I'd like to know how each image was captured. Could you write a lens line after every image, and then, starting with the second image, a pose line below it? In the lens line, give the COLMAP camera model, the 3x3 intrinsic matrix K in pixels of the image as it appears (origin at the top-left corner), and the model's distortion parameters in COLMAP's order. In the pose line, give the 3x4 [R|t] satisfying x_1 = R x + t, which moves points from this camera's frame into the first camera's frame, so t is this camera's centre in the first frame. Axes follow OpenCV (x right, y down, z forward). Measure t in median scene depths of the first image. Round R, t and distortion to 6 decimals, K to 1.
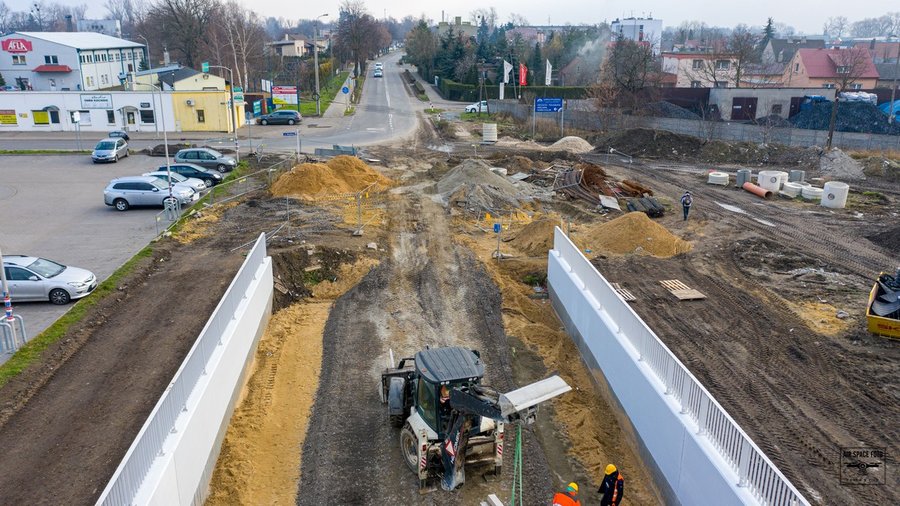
lens RADIAL K [[718.5, 0, 450.0], [0, 718.5, 253.0], [0, 0, 1]] dist [-0.008017, 0.007724]
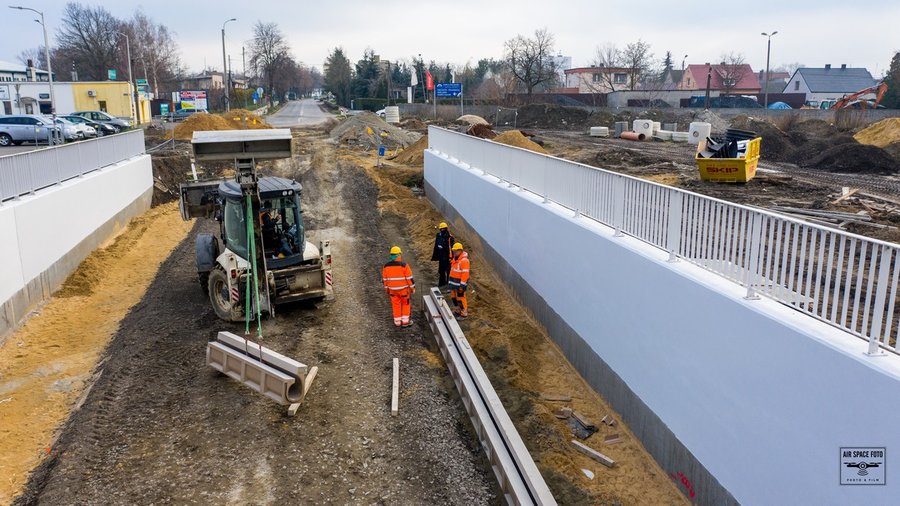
lens RADIAL K [[718.5, 0, 450.0], [0, 718.5, 253.0], [0, 0, 1]] dist [-0.008017, 0.007724]
pose [[0.995087, -0.026644, 0.095354, 0.033989], [0.033865, 0.996613, -0.074934, 0.108598], [-0.093035, 0.077795, 0.992619, -0.018589]]
